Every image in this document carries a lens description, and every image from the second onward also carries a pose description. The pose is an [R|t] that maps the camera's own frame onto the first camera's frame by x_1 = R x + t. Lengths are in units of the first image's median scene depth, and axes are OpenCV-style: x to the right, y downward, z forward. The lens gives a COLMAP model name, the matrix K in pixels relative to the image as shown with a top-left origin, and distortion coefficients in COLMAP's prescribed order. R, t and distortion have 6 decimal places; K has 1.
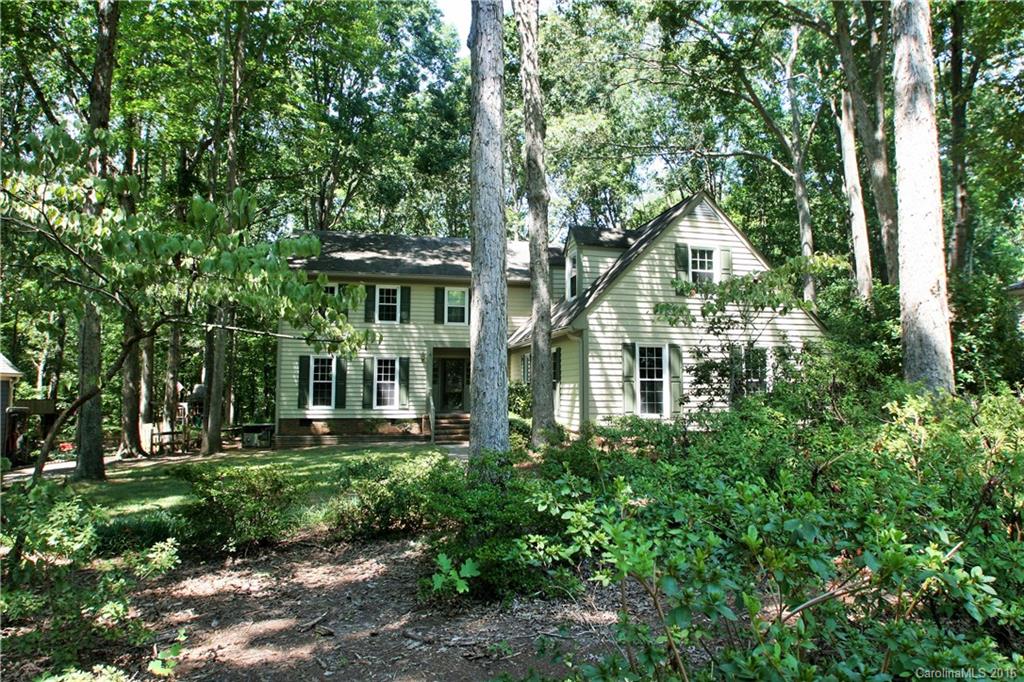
lens RADIAL K [[658.8, 0, 512.4], [0, 658.8, 342.3], [0, 0, 1]] dist [-0.005429, 0.001796]
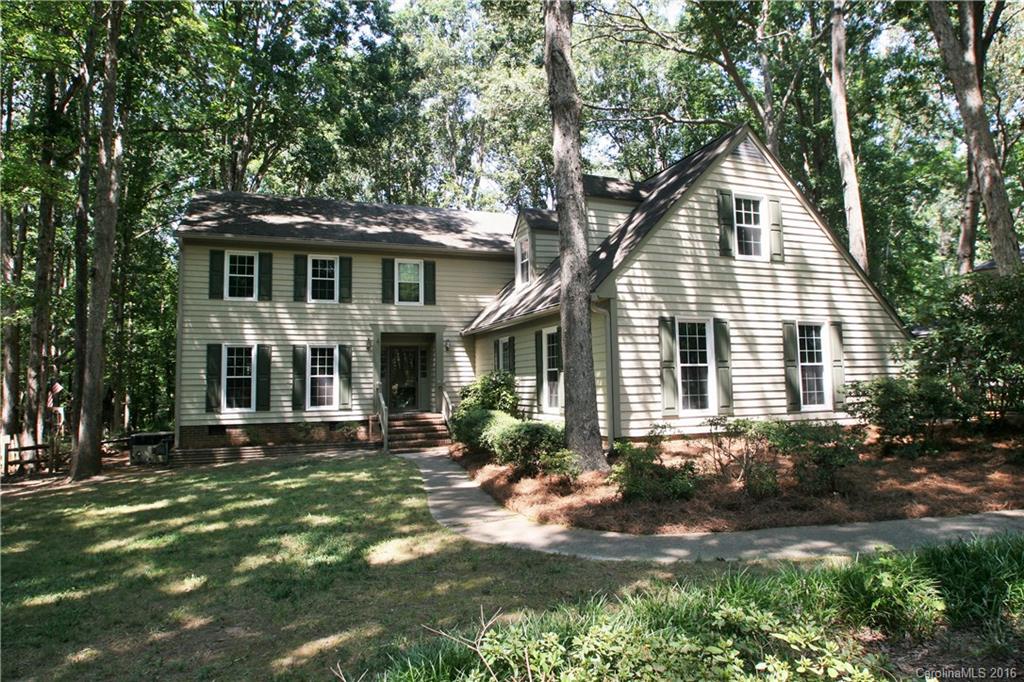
lens RADIAL K [[616.6, 0, 512.0], [0, 616.6, 338.9], [0, 0, 1]] dist [-0.009400, -0.006375]
pose [[0.989392, -0.010470, 0.144892, -0.073917], [0.010305, 0.999945, 0.001890, 0.016572], [-0.144904, -0.000377, 0.989446, 0.232617]]
